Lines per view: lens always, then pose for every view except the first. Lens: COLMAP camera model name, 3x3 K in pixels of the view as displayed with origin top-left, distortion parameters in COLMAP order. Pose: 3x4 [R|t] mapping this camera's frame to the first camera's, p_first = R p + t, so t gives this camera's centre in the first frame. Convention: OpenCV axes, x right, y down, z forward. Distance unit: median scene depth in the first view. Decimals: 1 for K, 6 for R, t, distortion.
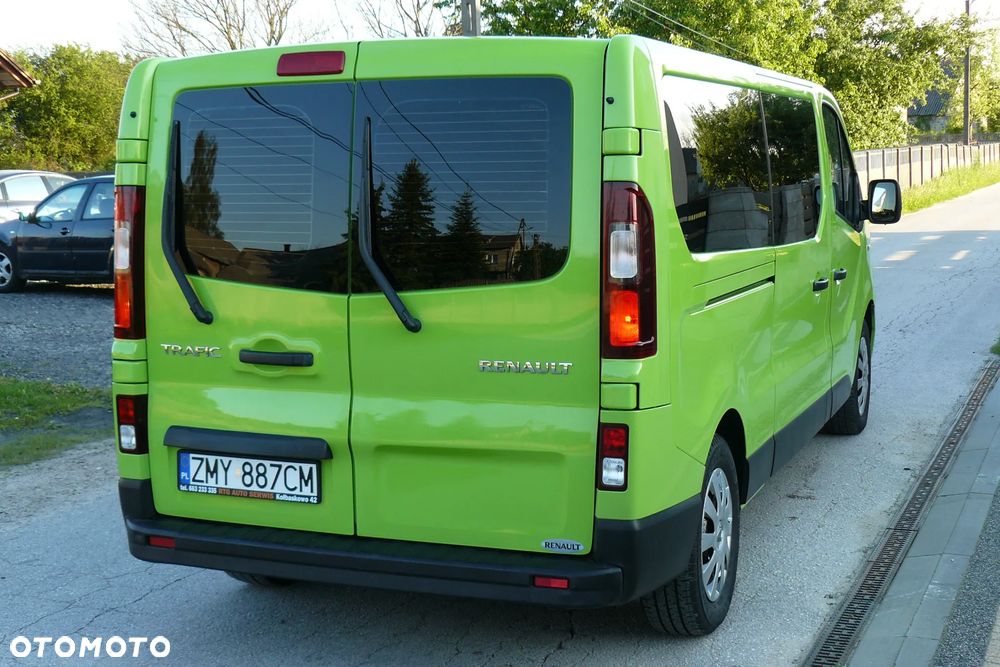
lens RADIAL K [[1485.1, 0, 499.0], [0, 1485.1, 366.4], [0, 0, 1]] dist [-0.032677, -0.074616]
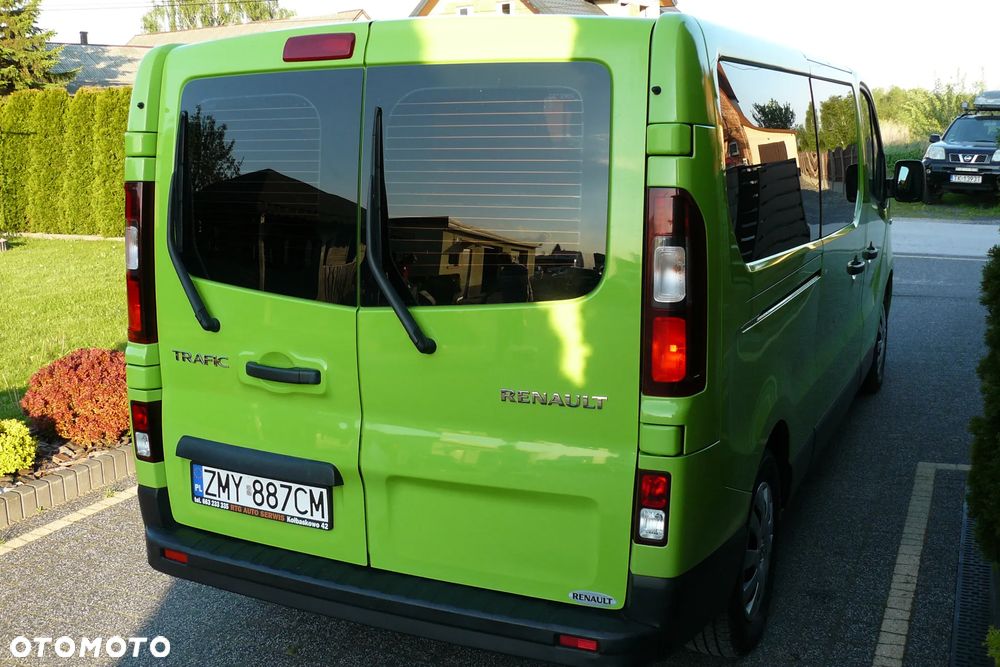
lens RADIAL K [[1104.3, 0, 503.3], [0, 1104.3, 363.9], [0, 0, 1]] dist [-0.167647, 0.013425]
pose [[0.998303, 0.014423, -0.056414, 0.022861], [-0.009685, 0.996472, 0.083361, -0.067910], [0.057417, -0.082674, 0.994921, 0.333102]]
